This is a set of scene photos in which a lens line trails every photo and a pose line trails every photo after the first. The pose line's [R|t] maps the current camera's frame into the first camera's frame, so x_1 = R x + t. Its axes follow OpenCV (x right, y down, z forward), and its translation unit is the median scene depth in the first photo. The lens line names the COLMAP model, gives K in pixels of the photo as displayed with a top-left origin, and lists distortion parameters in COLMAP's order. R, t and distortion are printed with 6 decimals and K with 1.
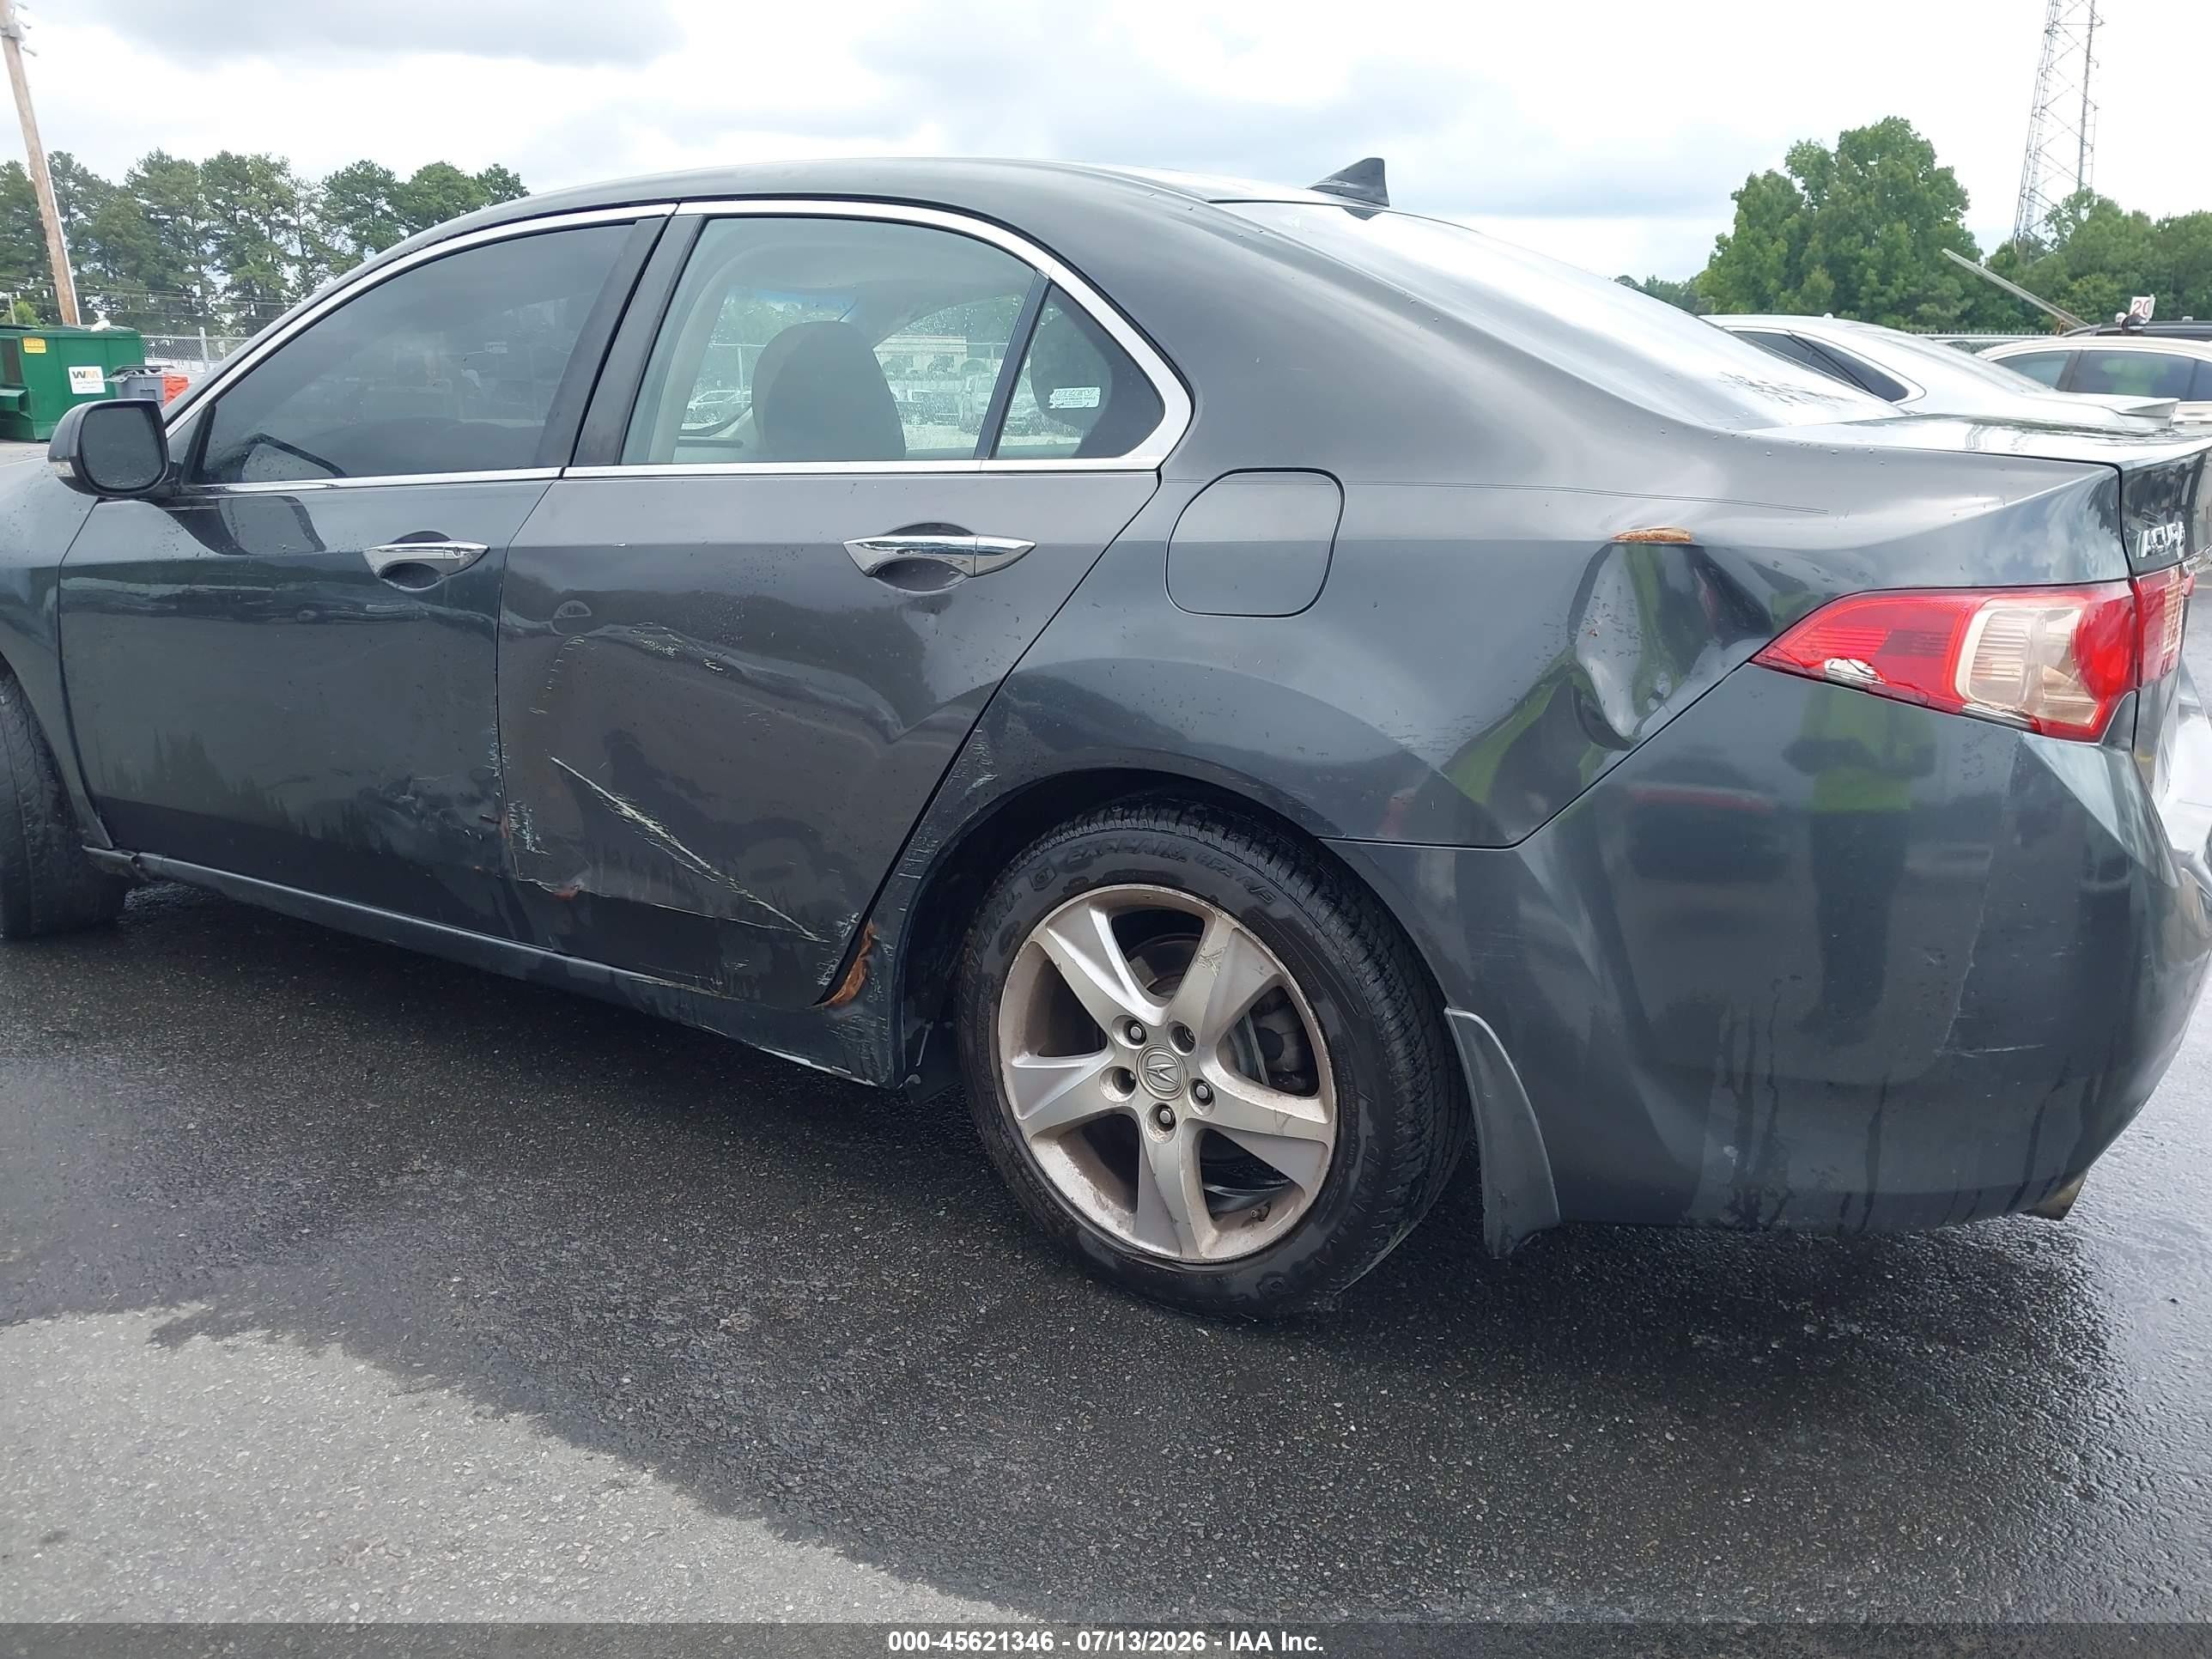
lens RADIAL K [[1768.0, 0, 1105.6], [0, 1768.0, 863.5], [0, 0, 1]] dist [0.020430, -0.012050]
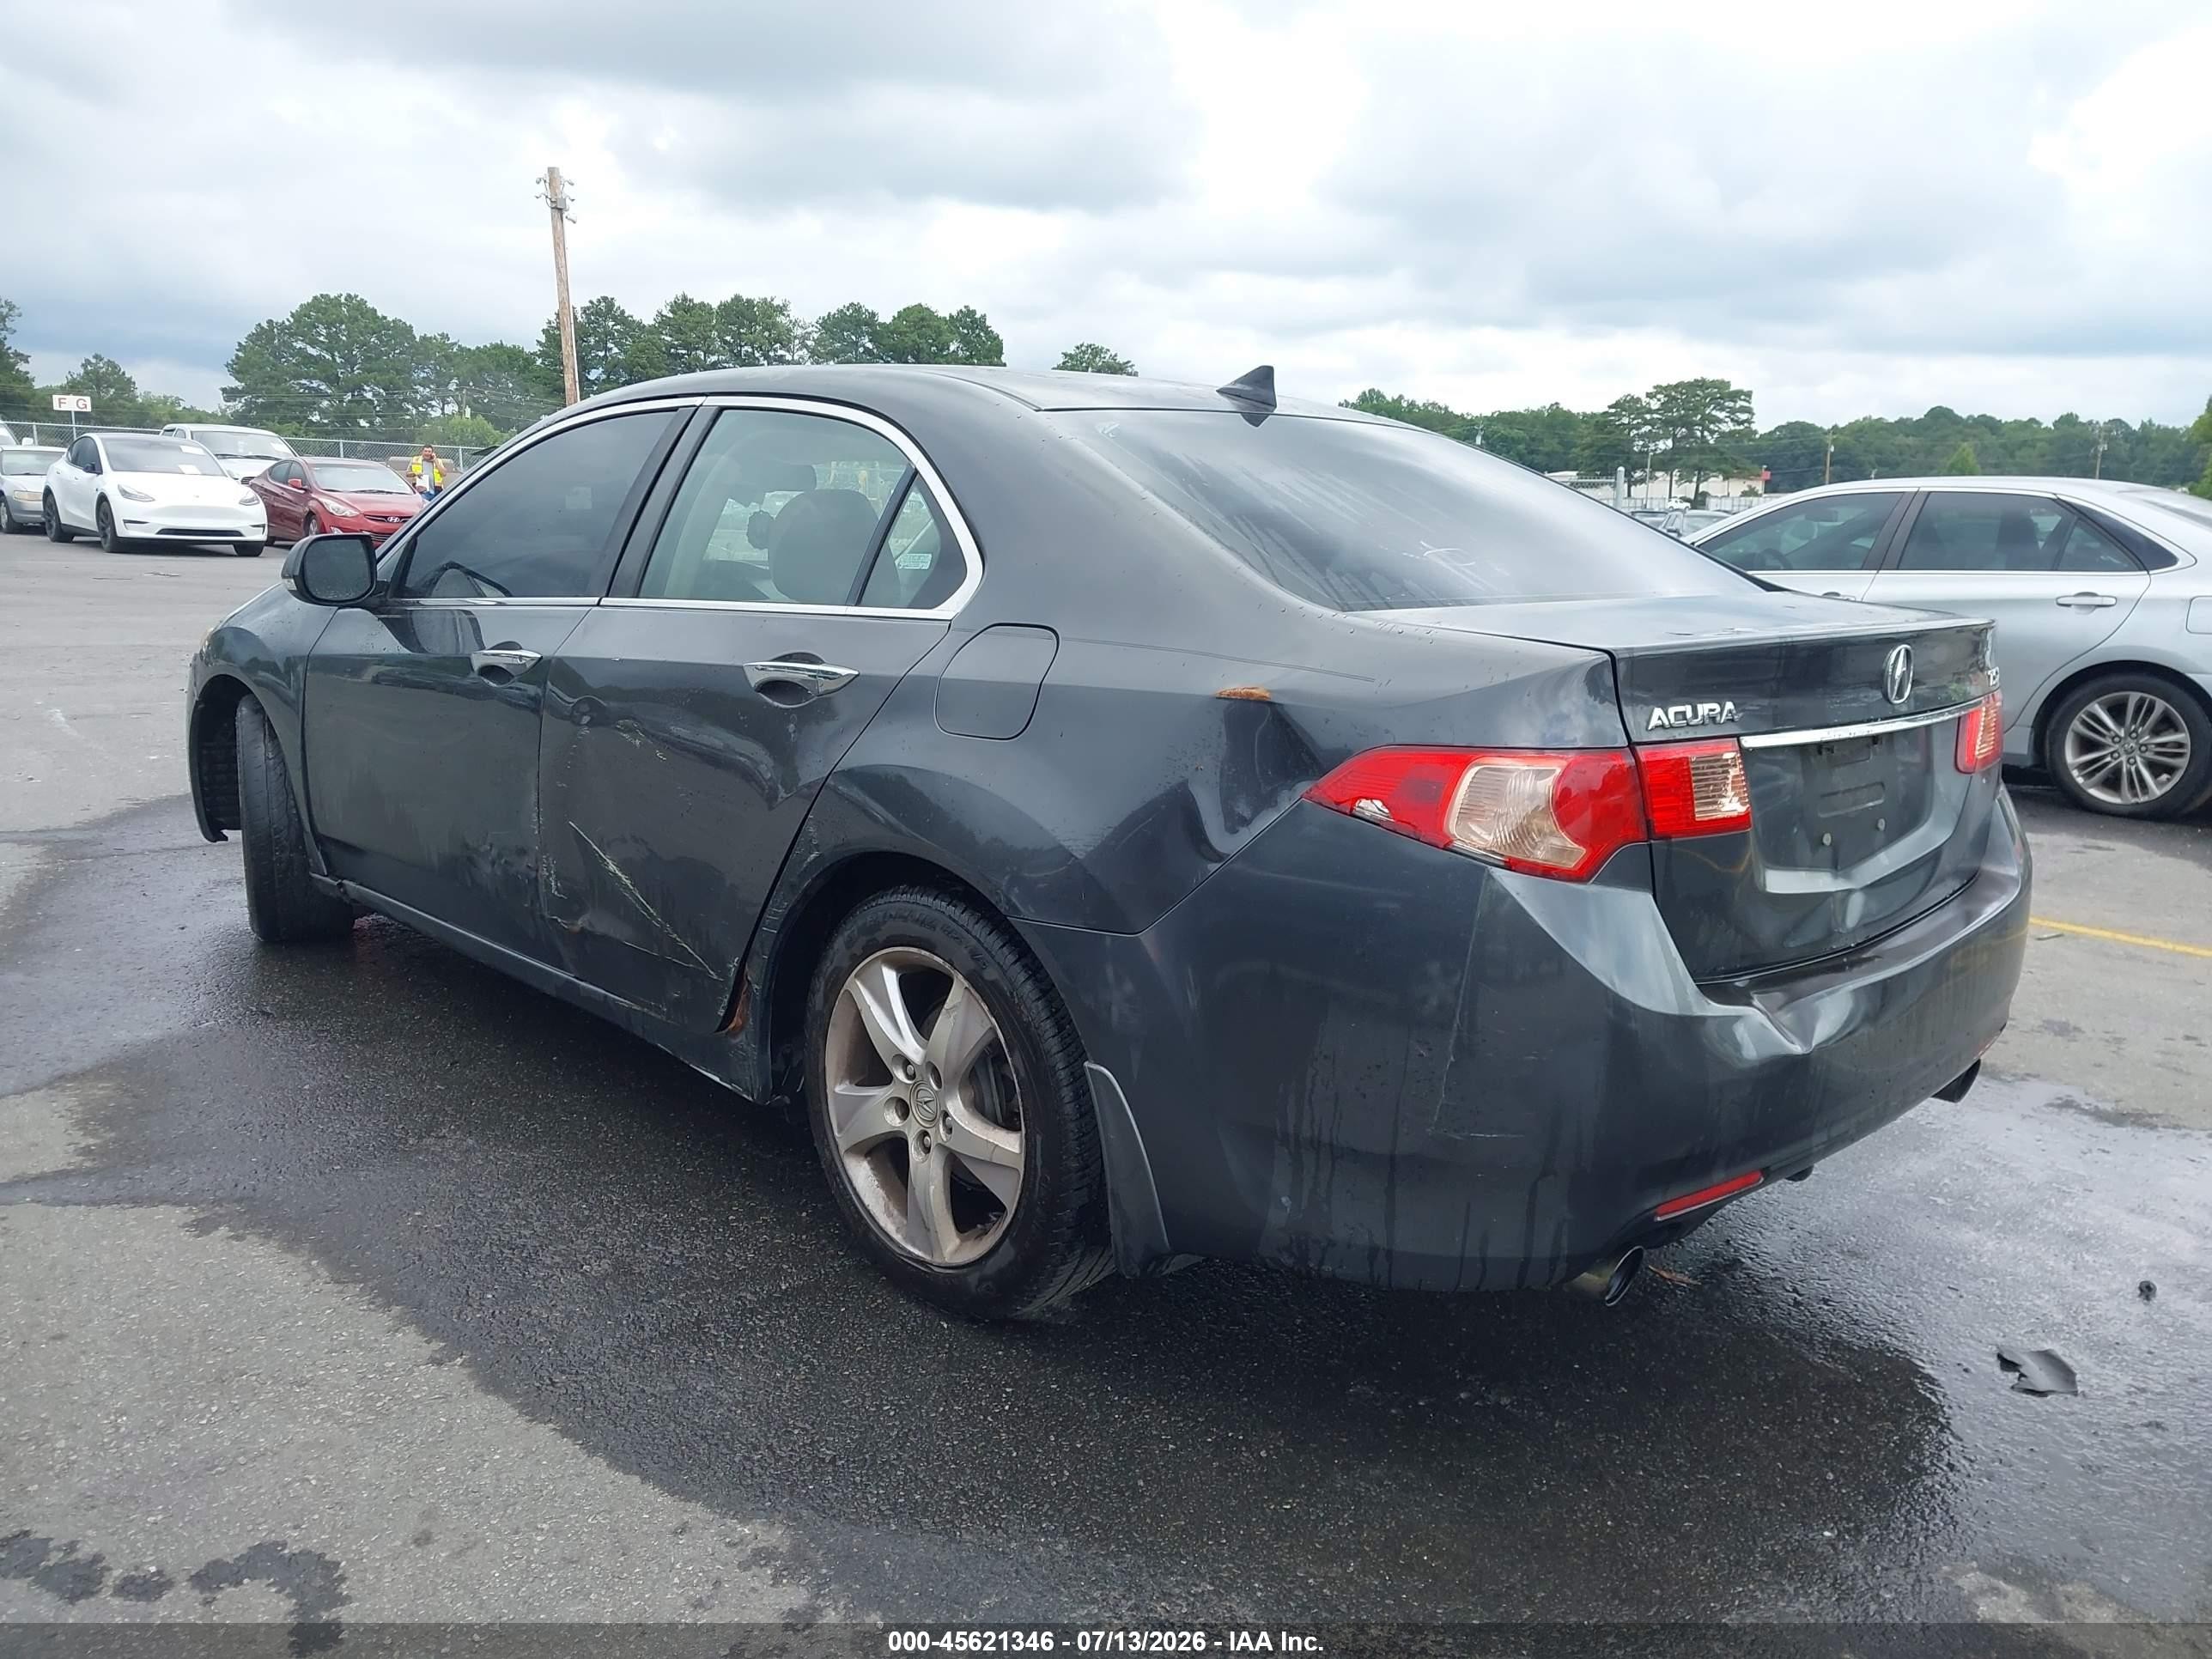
lens RADIAL K [[1786.9, 0, 1117.4], [0, 1786.9, 828.4], [0, 0, 1]] dist [0.015316, -0.014060]
pose [[0.970690, 0.066992, -0.230811, 0.410123], [-0.087097, 0.993139, -0.078036, 0.013117], [0.224000, 0.095852, 0.969864, -0.178033]]
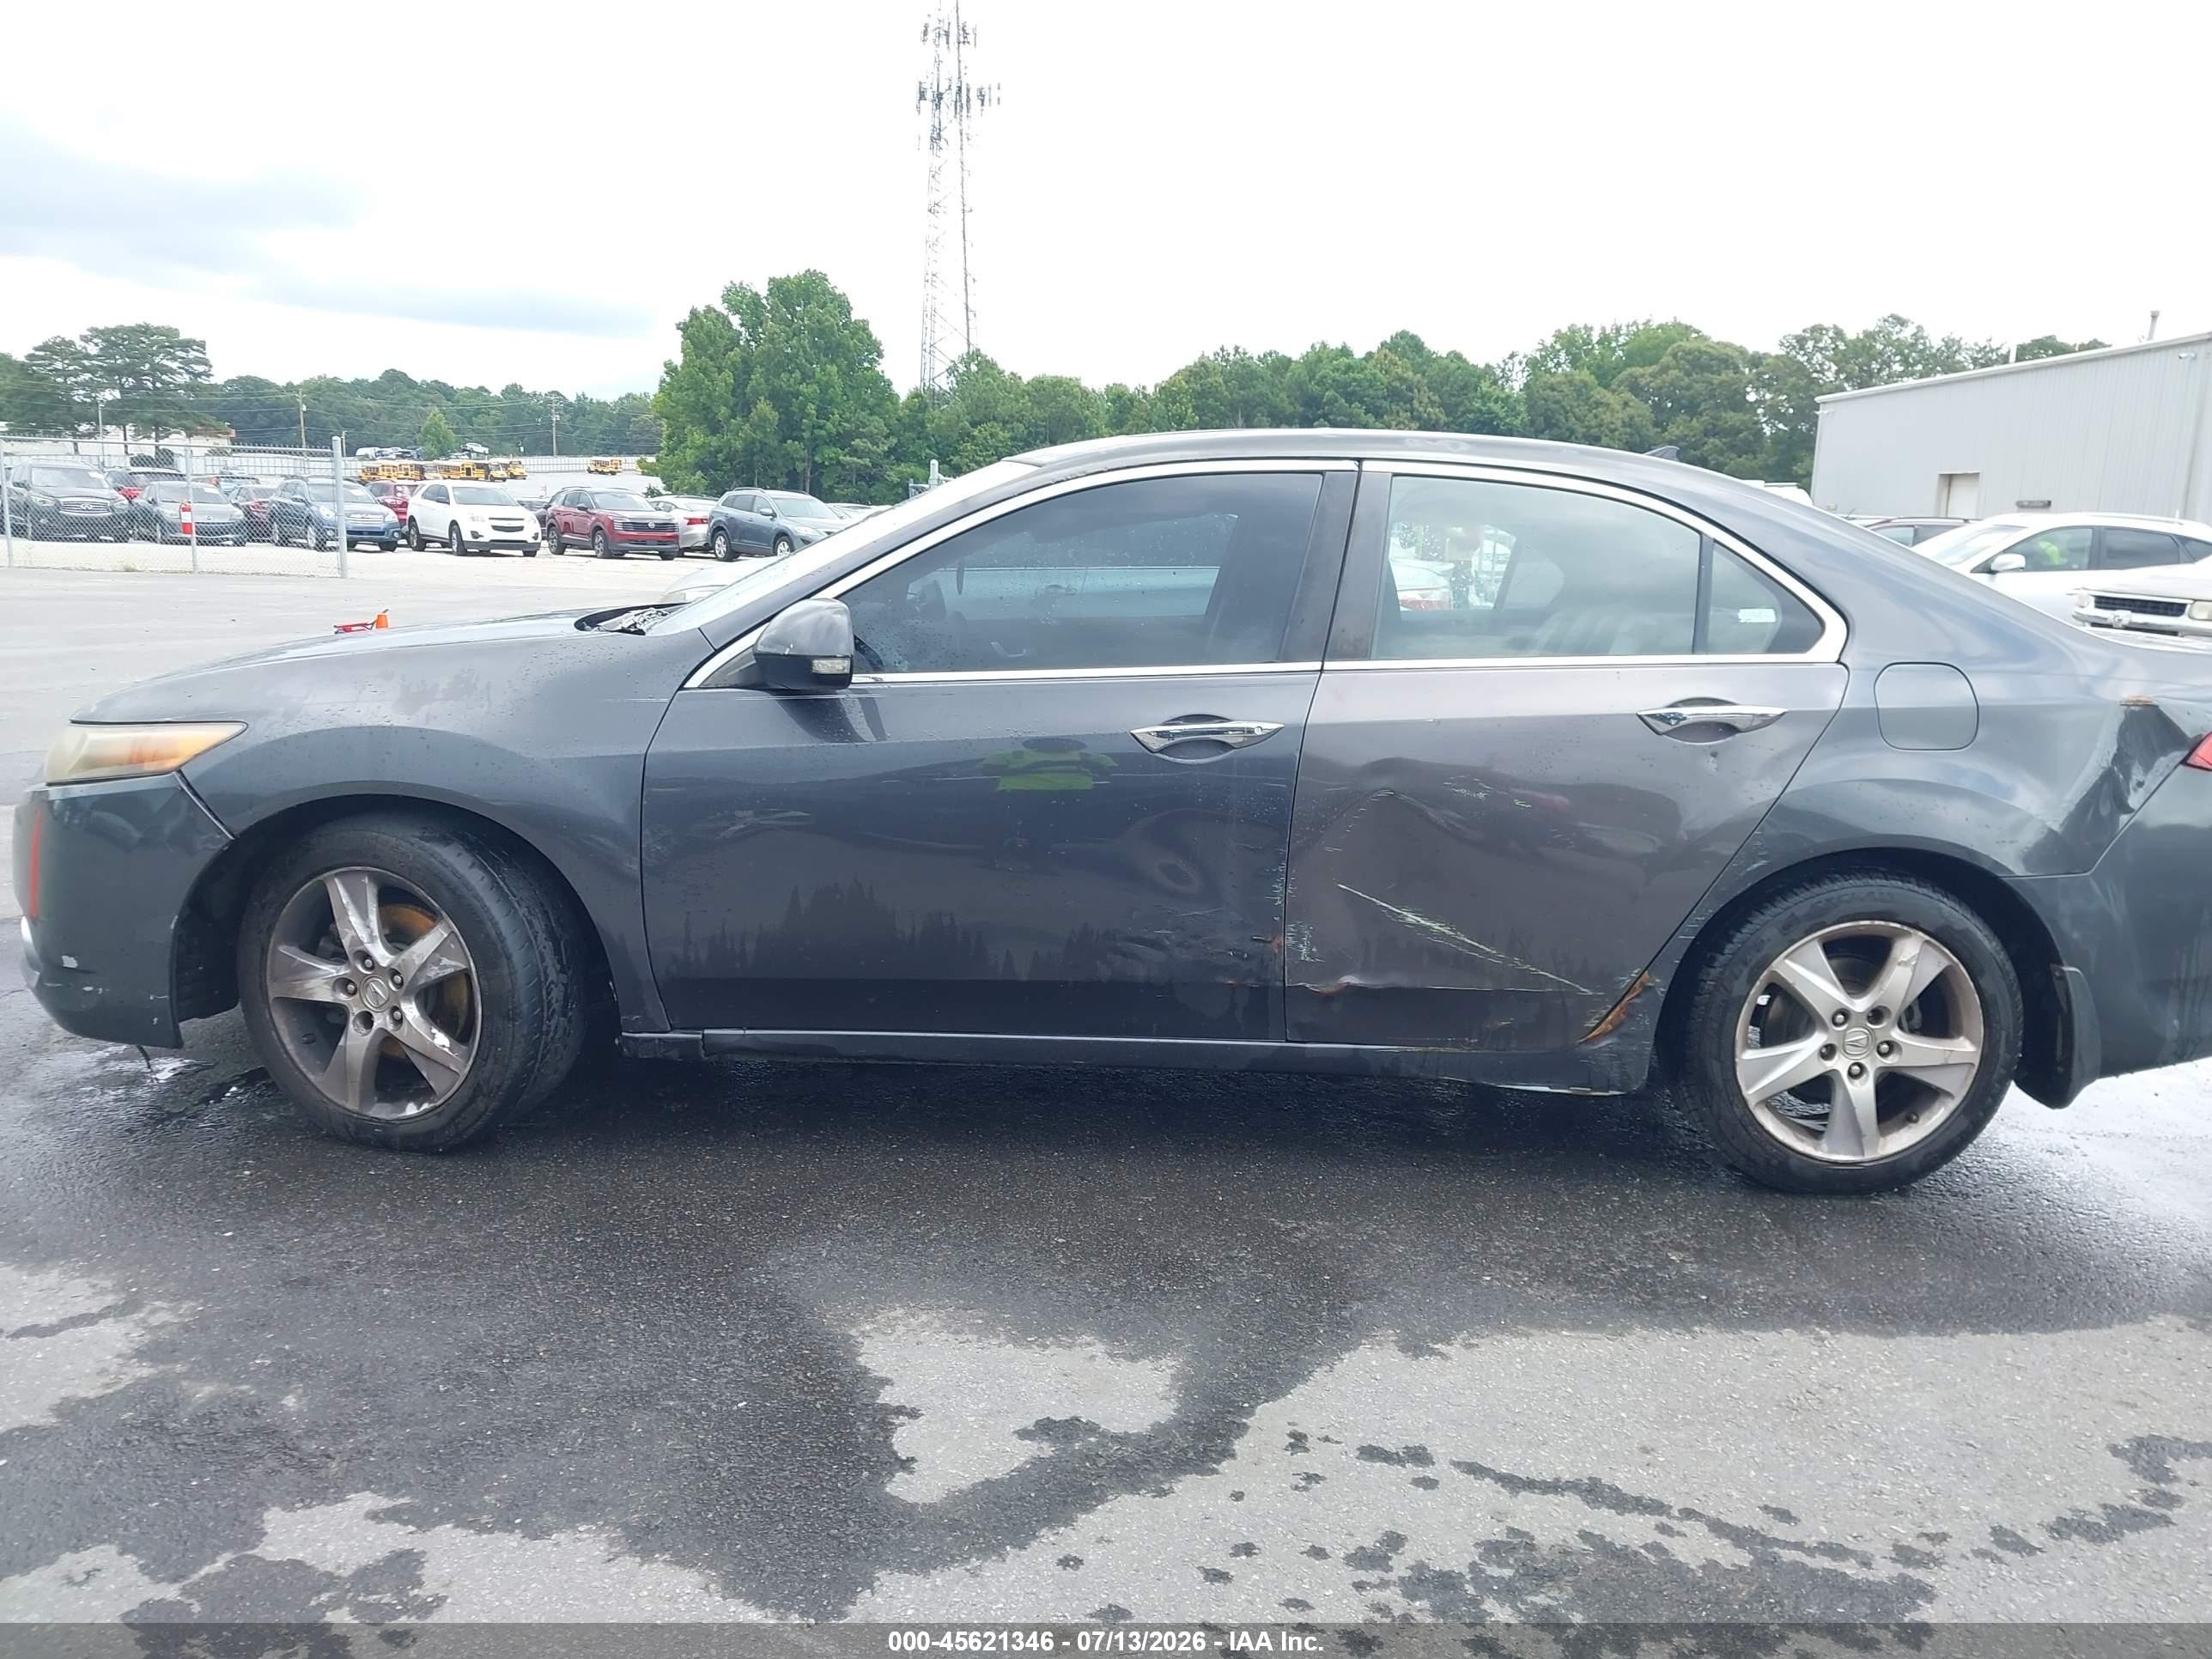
lens RADIAL K [[1801.3, 0, 1113.3], [0, 1801.3, 867.4], [0, 0, 1]] dist [0.036196, -0.068876]
pose [[0.826165, -0.077925, 0.558014, -1.321033], [0.111186, 0.993462, -0.025882, -0.063348], [-0.552349, 0.083426, 0.829428, 0.017972]]
